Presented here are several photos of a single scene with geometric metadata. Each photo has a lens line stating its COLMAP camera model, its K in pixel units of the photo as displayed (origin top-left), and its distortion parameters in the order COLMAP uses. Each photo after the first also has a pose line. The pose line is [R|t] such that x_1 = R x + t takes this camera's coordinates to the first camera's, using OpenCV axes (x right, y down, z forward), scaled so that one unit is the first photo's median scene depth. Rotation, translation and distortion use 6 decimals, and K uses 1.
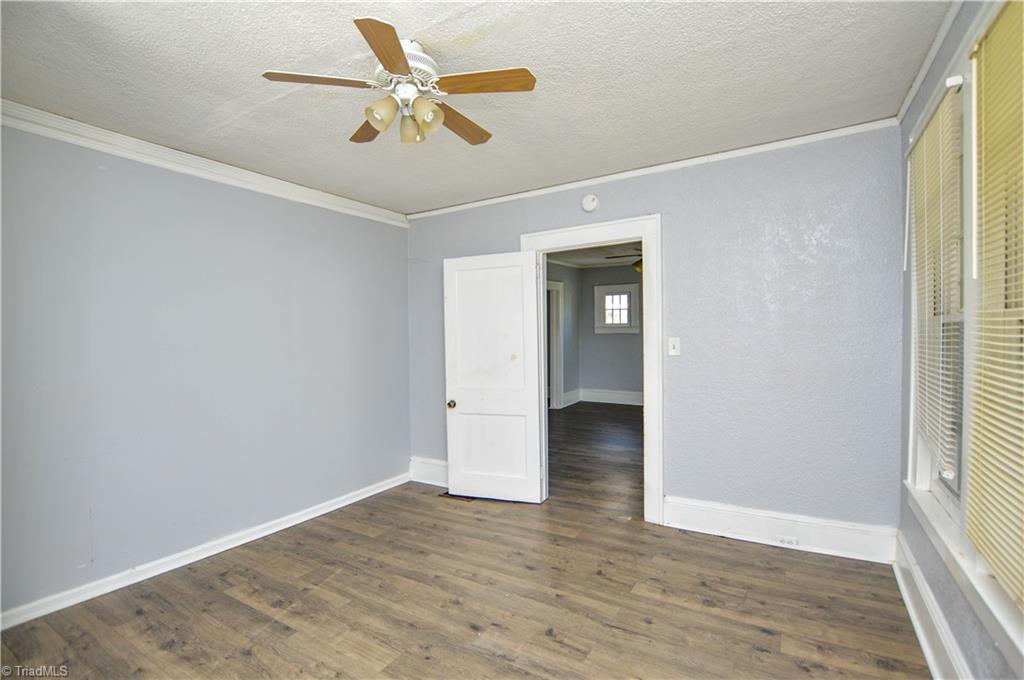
lens RADIAL K [[463.4, 0, 512.0], [0, 463.4, 340.0], [0, 0, 1]] dist [-0.029883, 0.000766]
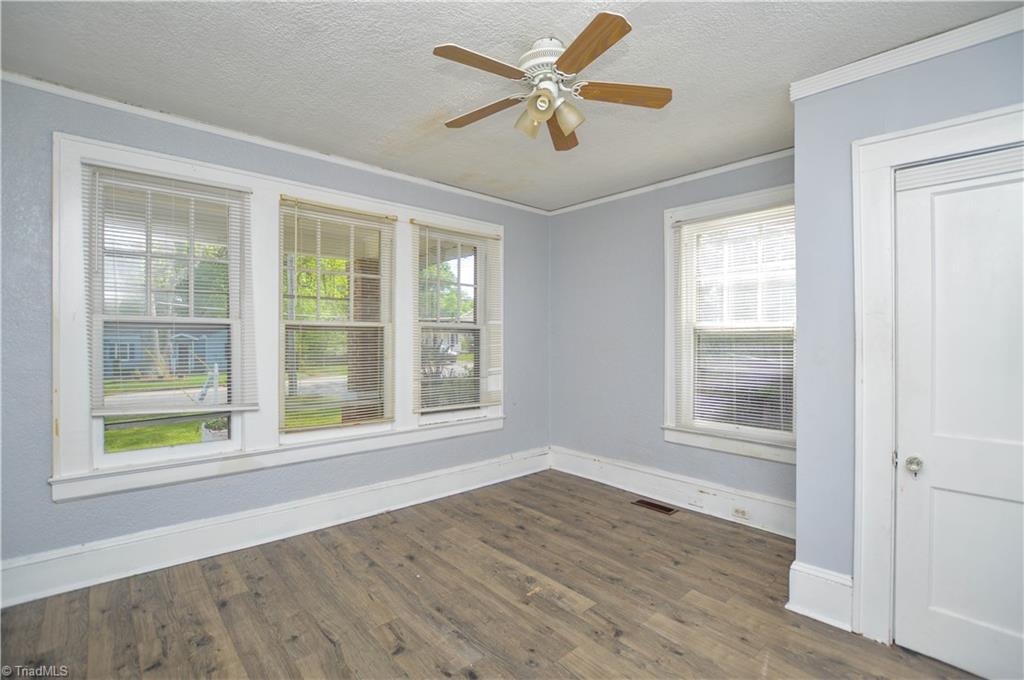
lens RADIAL K [[463.4, 0, 512.0], [0, 463.4, 340.0], [0, 0, 1]] dist [-0.029883, 0.000766]
pose [[-0.956265, 0.006294, 0.292434, -0.416444], [0.007813, 0.999961, 0.004027, 0.019093], [-0.292397, 0.006135, -0.956277, 1.860179]]
